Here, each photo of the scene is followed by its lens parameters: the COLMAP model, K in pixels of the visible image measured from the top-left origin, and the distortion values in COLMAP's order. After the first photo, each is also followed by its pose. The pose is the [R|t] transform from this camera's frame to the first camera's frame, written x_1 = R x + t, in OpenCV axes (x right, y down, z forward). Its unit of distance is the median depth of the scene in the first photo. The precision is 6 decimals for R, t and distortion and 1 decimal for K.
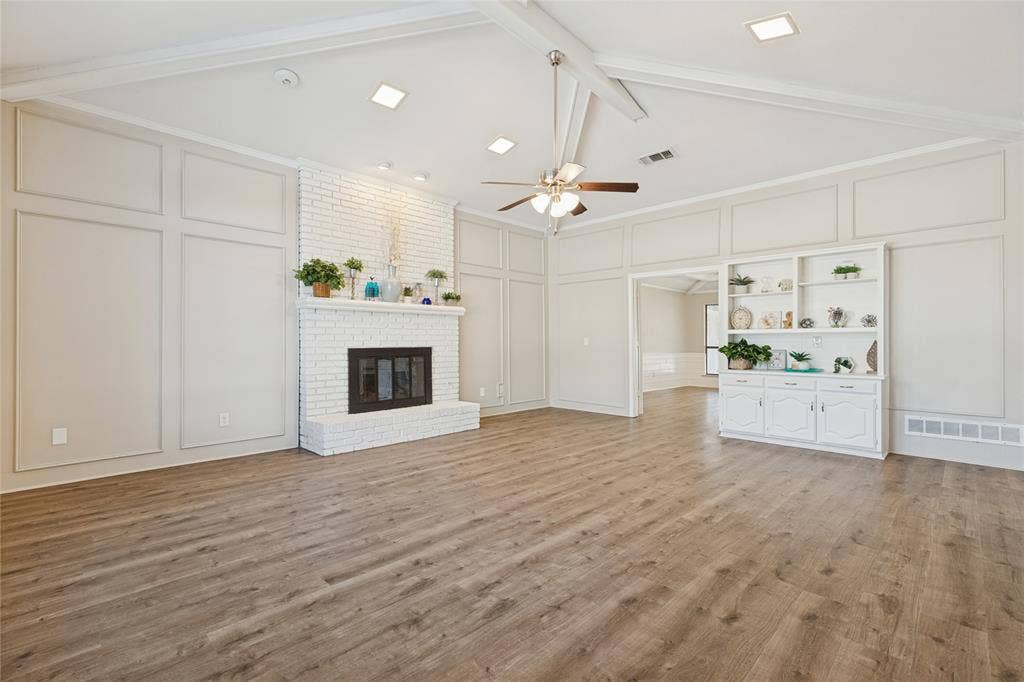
lens RADIAL K [[464.6, 0, 512.0], [0, 464.6, 341.0], [0, 0, 1]] dist [0.003290, -0.000170]
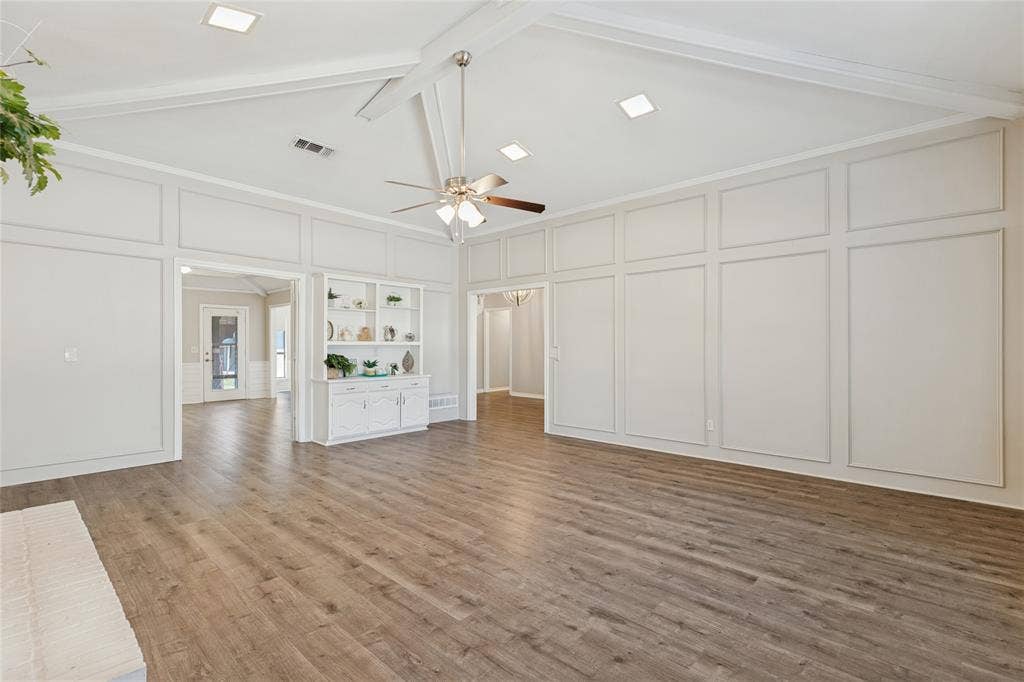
lens RADIAL K [[464.6, 0, 512.0], [0, 464.6, 341.0], [0, 0, 1]] dist [0.003290, -0.000170]
pose [[-0.052332, 0.006167, 0.998611, -1.205538], [-0.009203, 0.999935, -0.006658, -0.043269], [-0.998587, -0.009539, -0.052272, 1.328344]]
